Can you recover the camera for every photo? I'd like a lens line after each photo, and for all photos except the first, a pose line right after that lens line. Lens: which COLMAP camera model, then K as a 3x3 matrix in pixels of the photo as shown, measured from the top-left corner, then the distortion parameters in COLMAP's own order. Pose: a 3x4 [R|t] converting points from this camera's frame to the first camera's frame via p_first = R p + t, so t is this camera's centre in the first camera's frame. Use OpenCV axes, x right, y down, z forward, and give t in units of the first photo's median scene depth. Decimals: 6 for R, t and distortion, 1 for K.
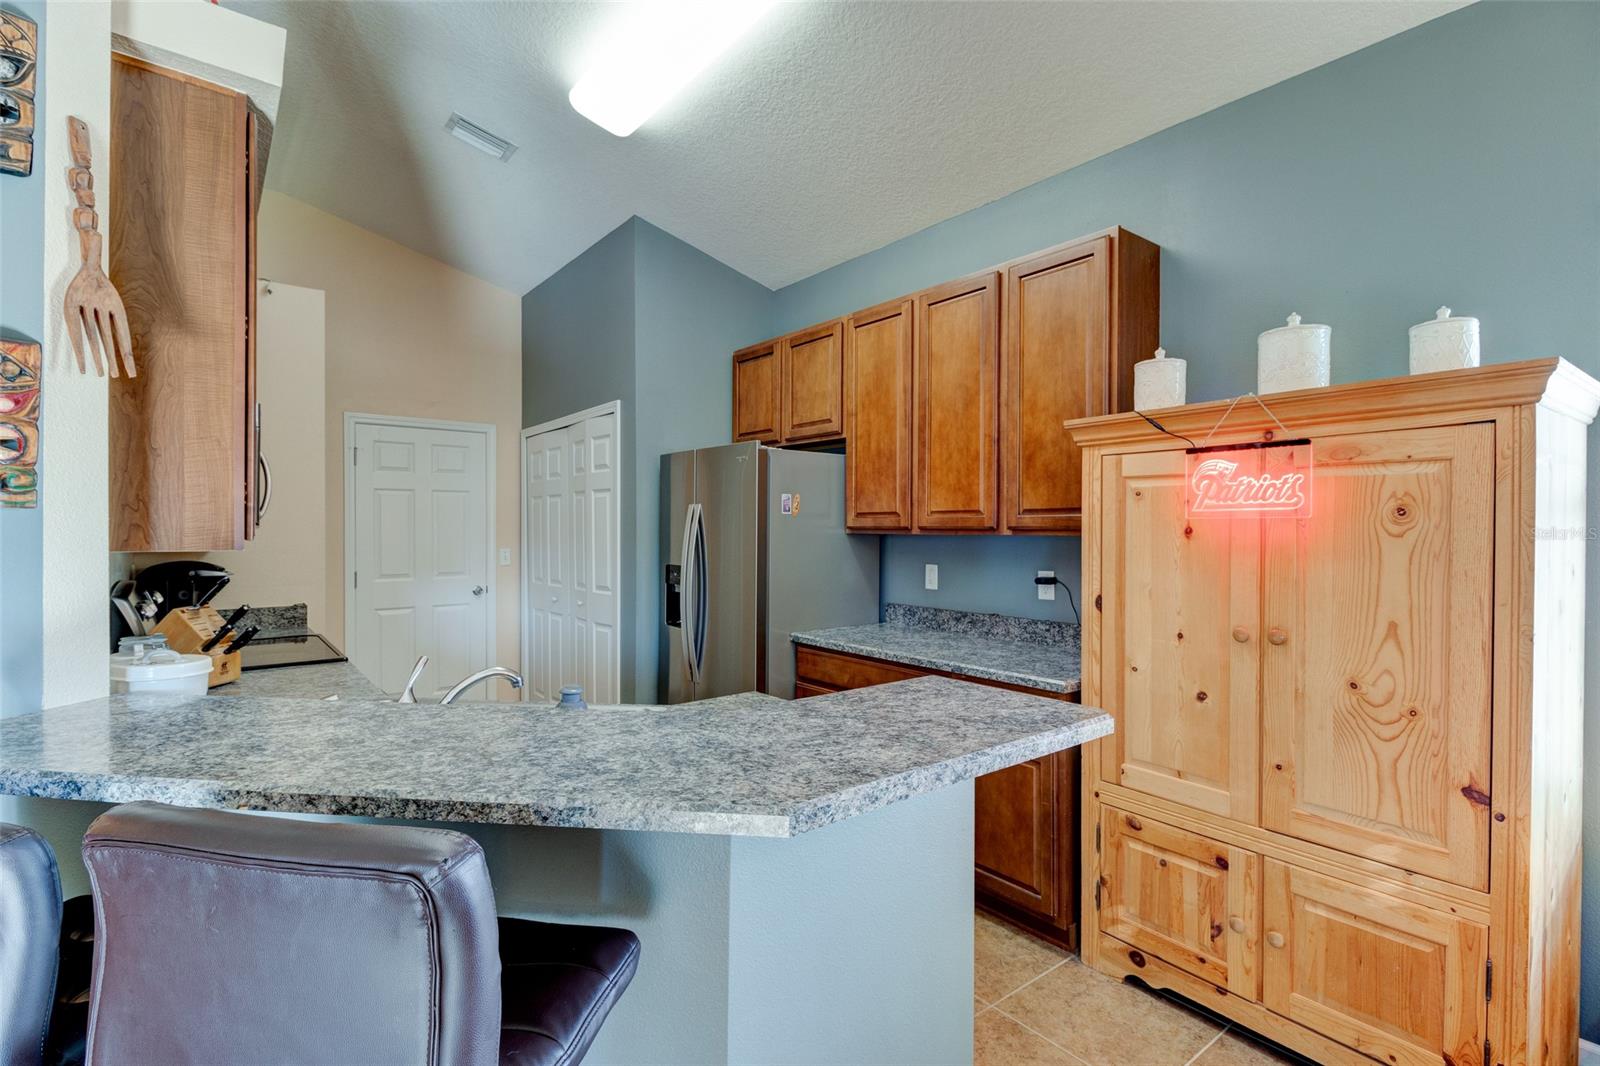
lens RADIAL K [[746.7, 0, 770.4], [0, 746.7, 532.2], [0, 0, 1]] dist [-0.003859, -0.004543]
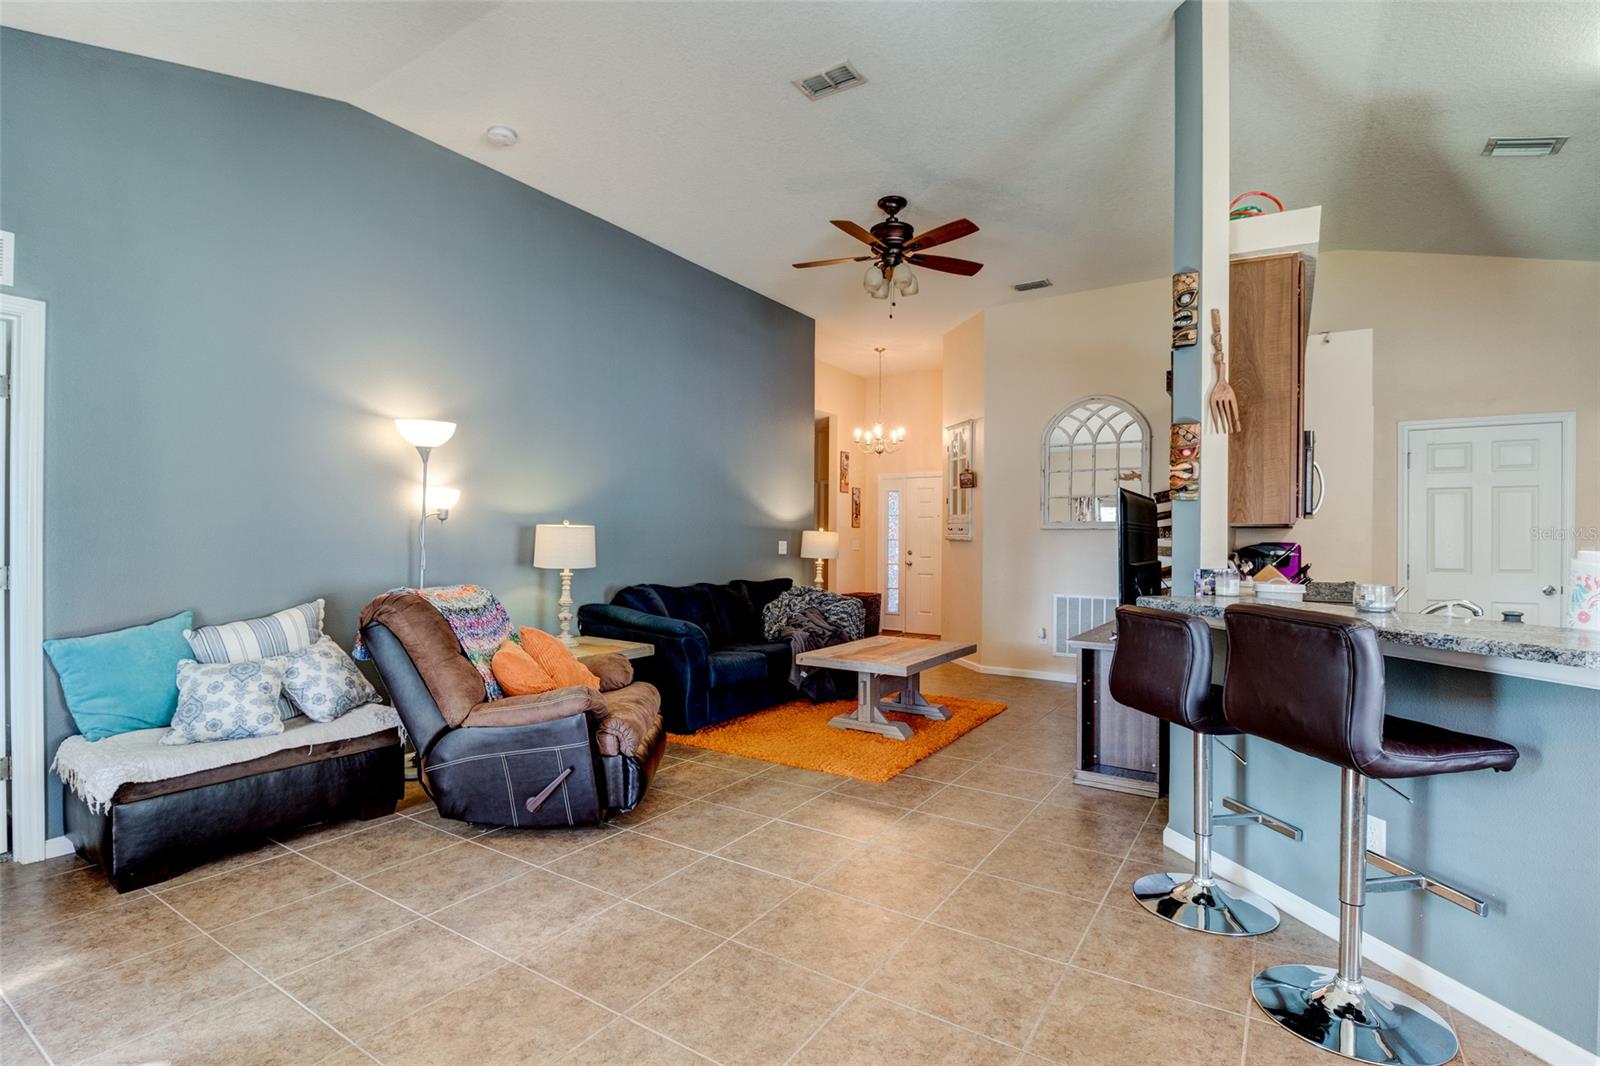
lens RADIAL K [[746.7, 0, 822.8], [0, 746.7, 534.1], [0, 0, 1]] dist [-0.003859, -0.004543]
pose [[0.353452, -0.001956, -0.935450, 0.279874], [-0.011439, 0.999914, -0.006413, 0.040909], [0.935383, 0.012968, 0.353400, -0.340490]]
